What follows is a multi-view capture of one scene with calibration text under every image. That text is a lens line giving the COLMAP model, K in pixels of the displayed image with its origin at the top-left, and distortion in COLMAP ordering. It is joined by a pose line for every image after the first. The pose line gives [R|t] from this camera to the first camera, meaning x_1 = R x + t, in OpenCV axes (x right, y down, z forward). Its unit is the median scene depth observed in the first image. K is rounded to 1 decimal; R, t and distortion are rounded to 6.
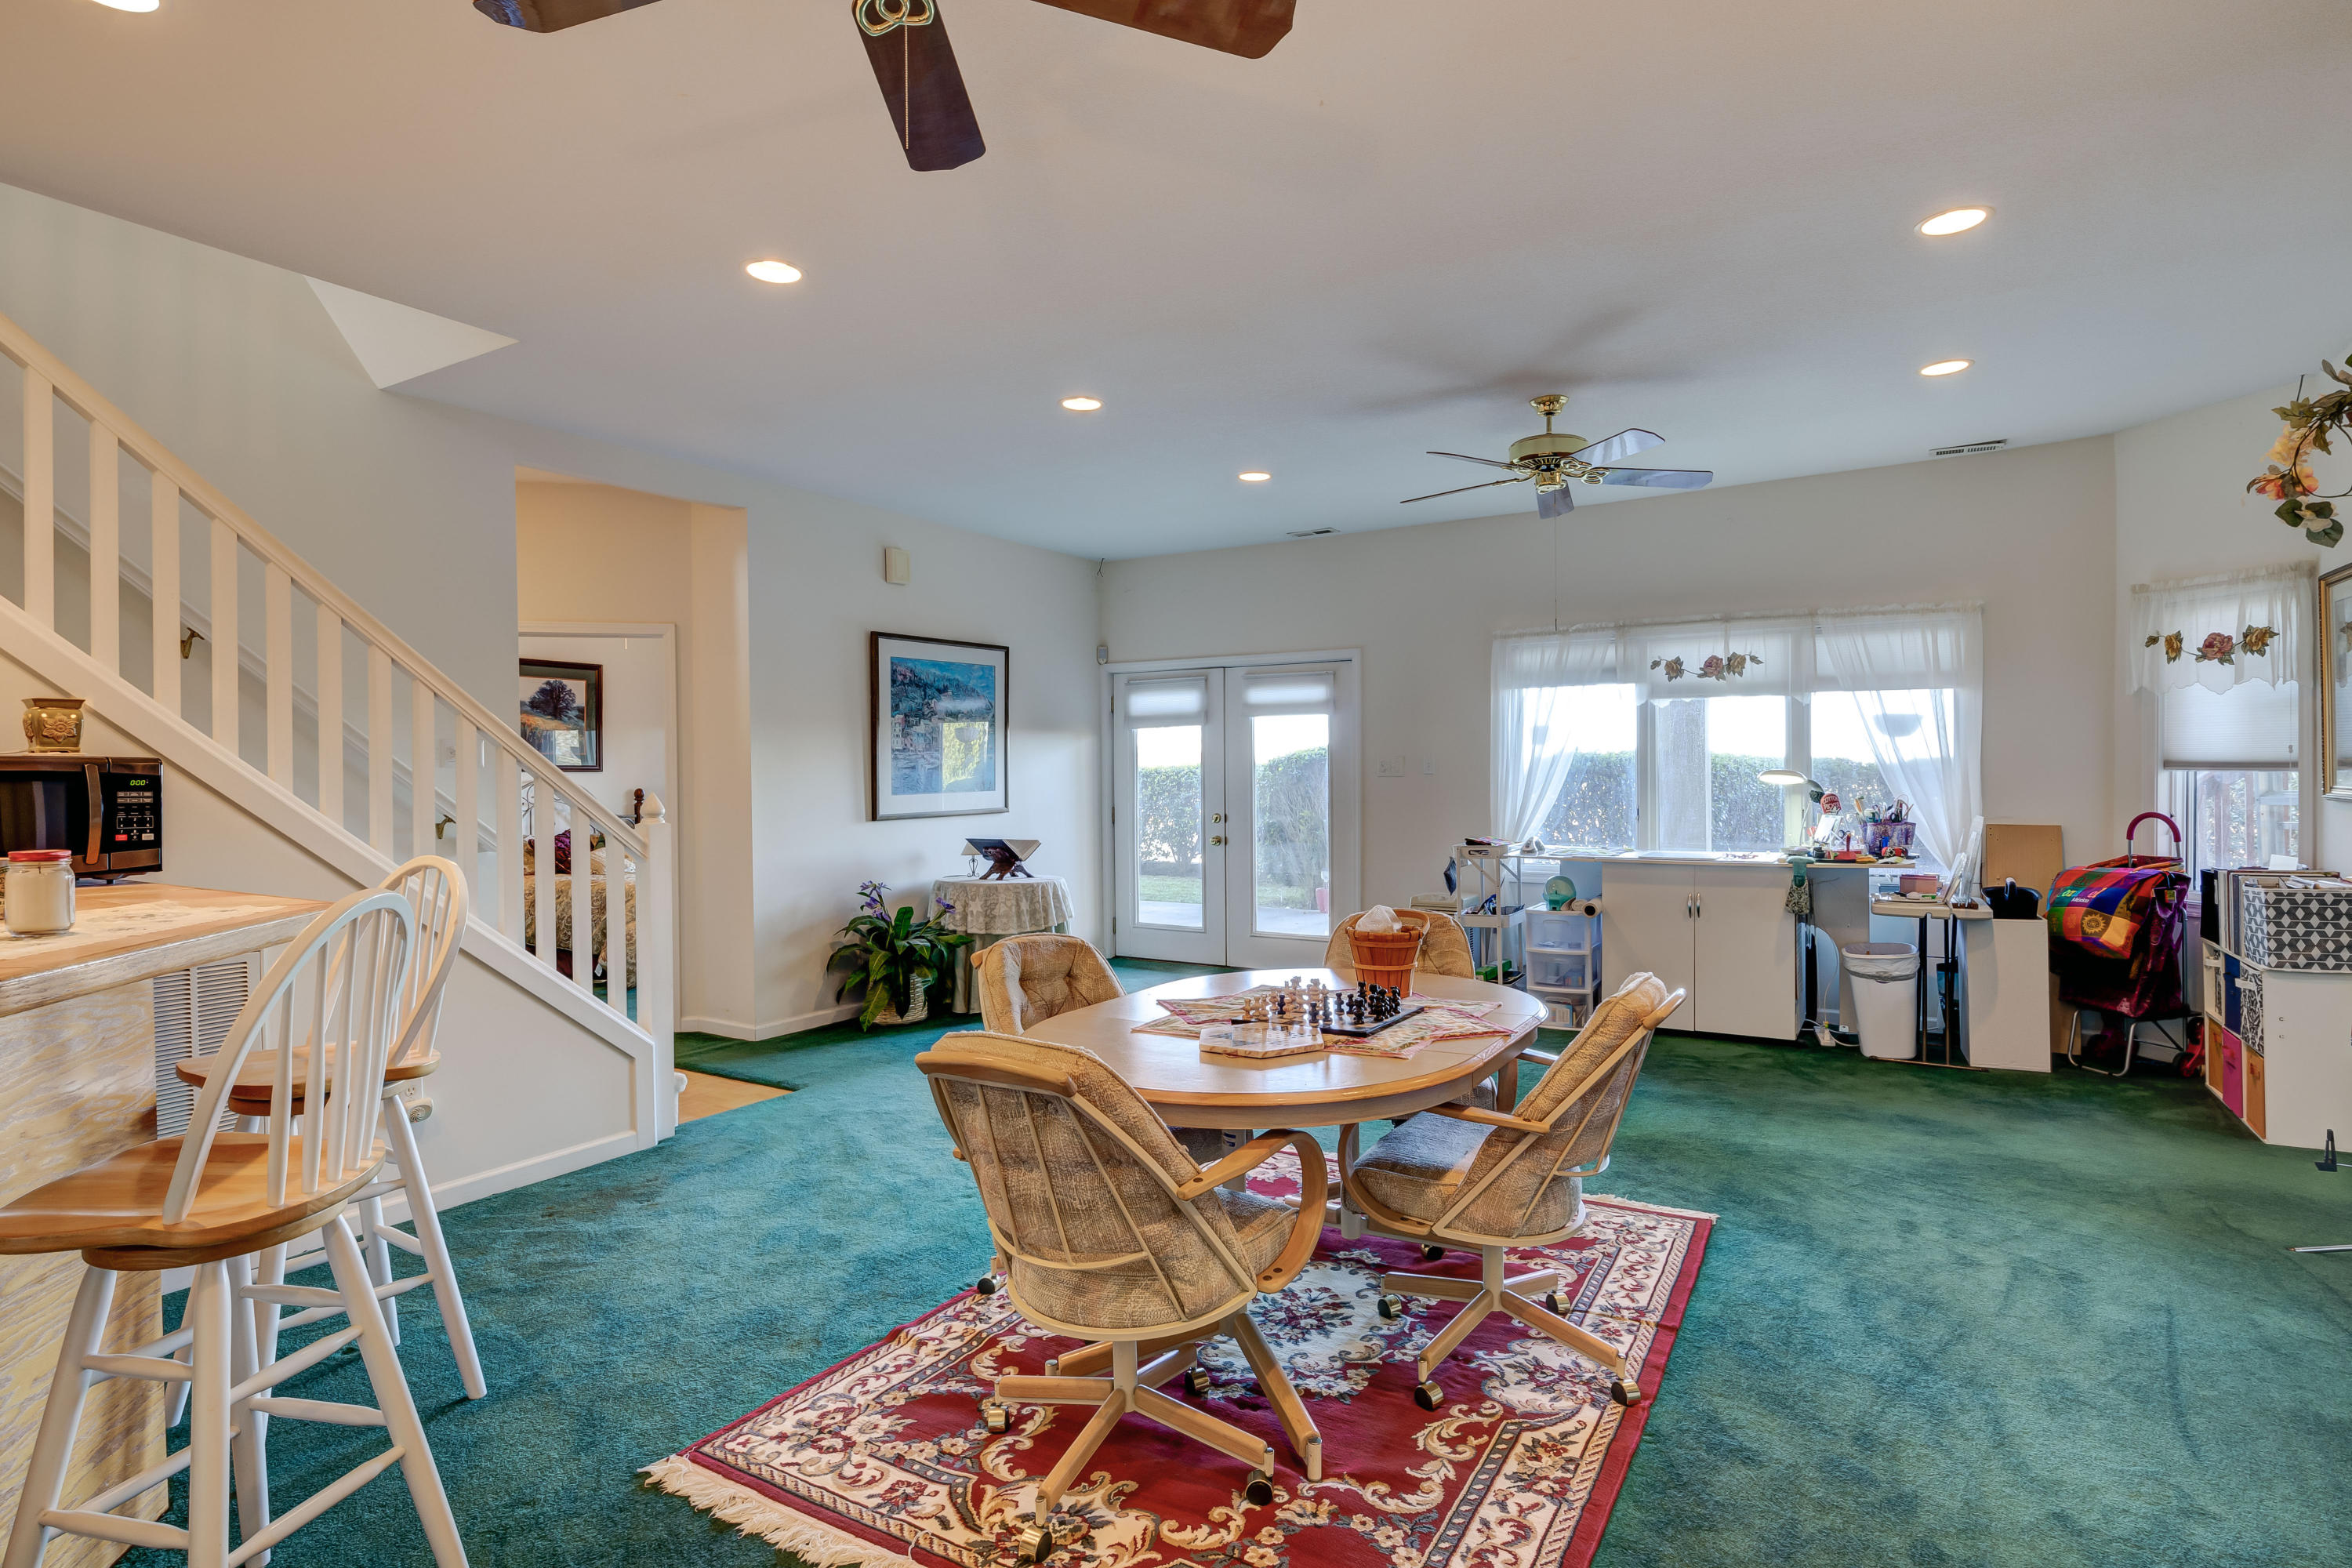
lens RADIAL K [[1194.2, 0, 1190.9], [0, 1194.2, 778.4], [0, 0, 1]] dist [-0.002749, -0.002355]
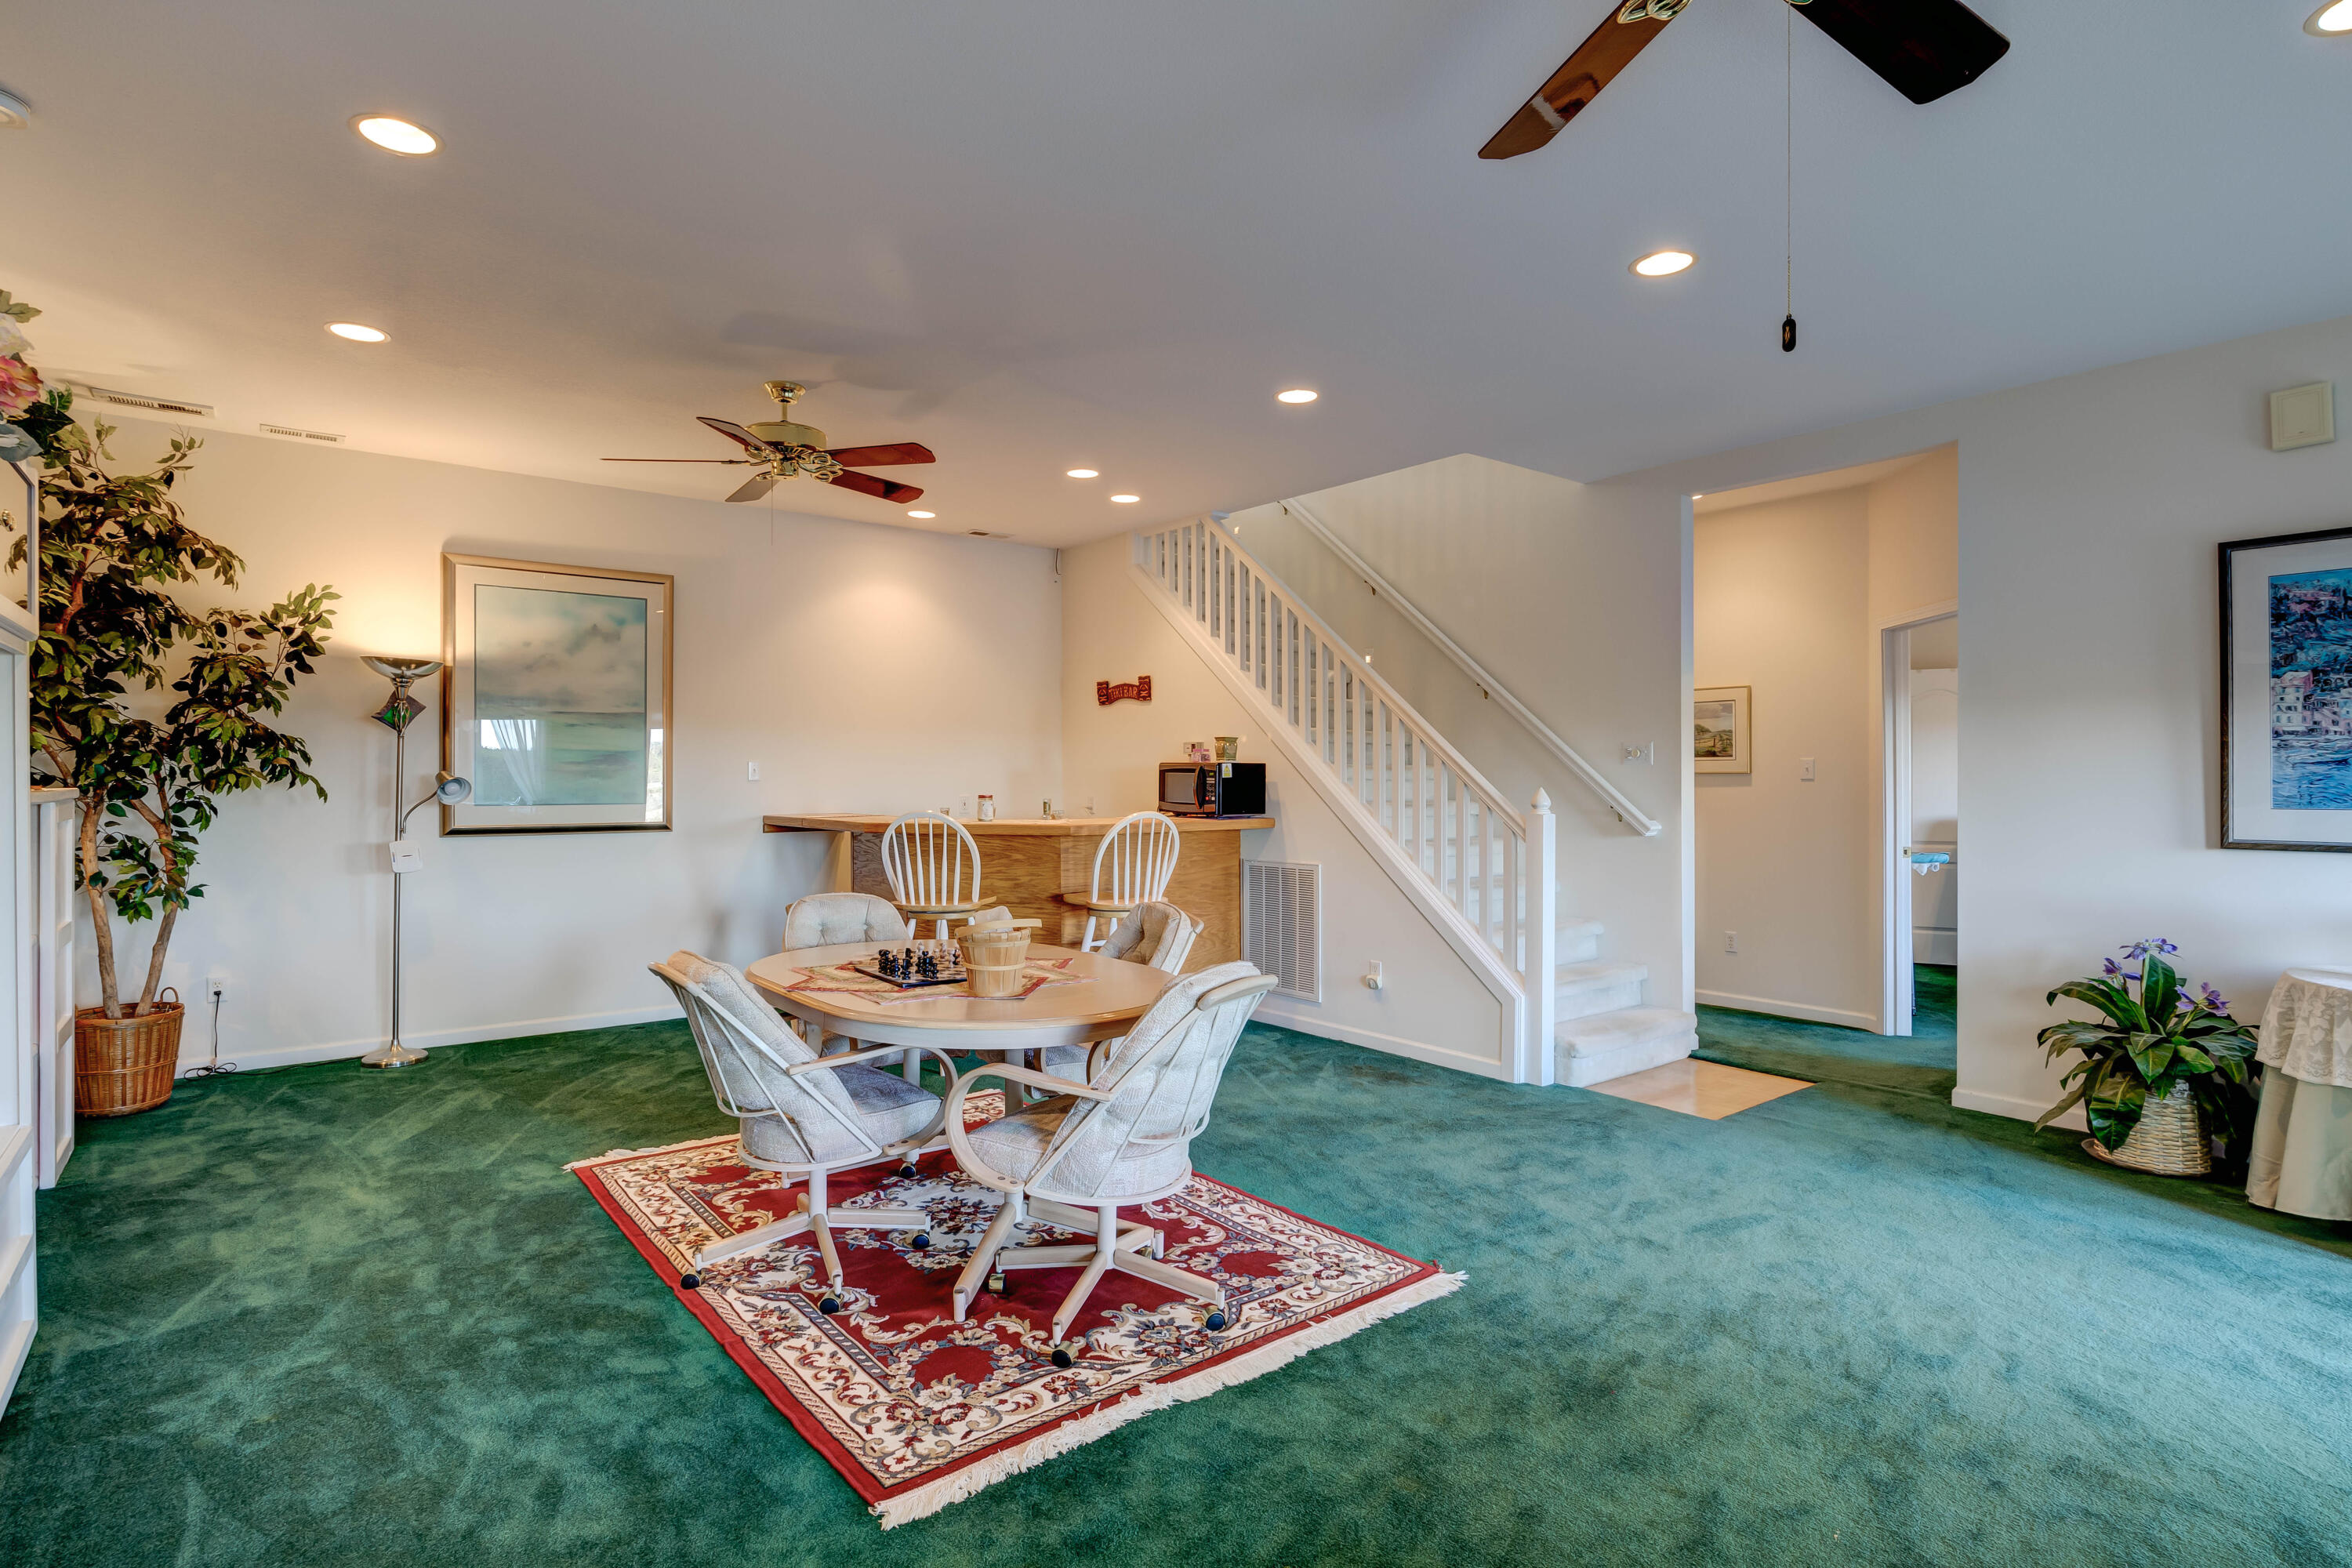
lens RADIAL K [[1194.2, 0, 1189.3], [0, 1194.2, 771.9], [0, 0, 1]] dist [-0.002749, -0.002355]
pose [[-0.351357, 0.009304, -0.936195, 1.117856], [-0.003202, 0.999933, 0.011139, -0.020872], [0.936236, 0.006912, -0.351304, 1.600438]]
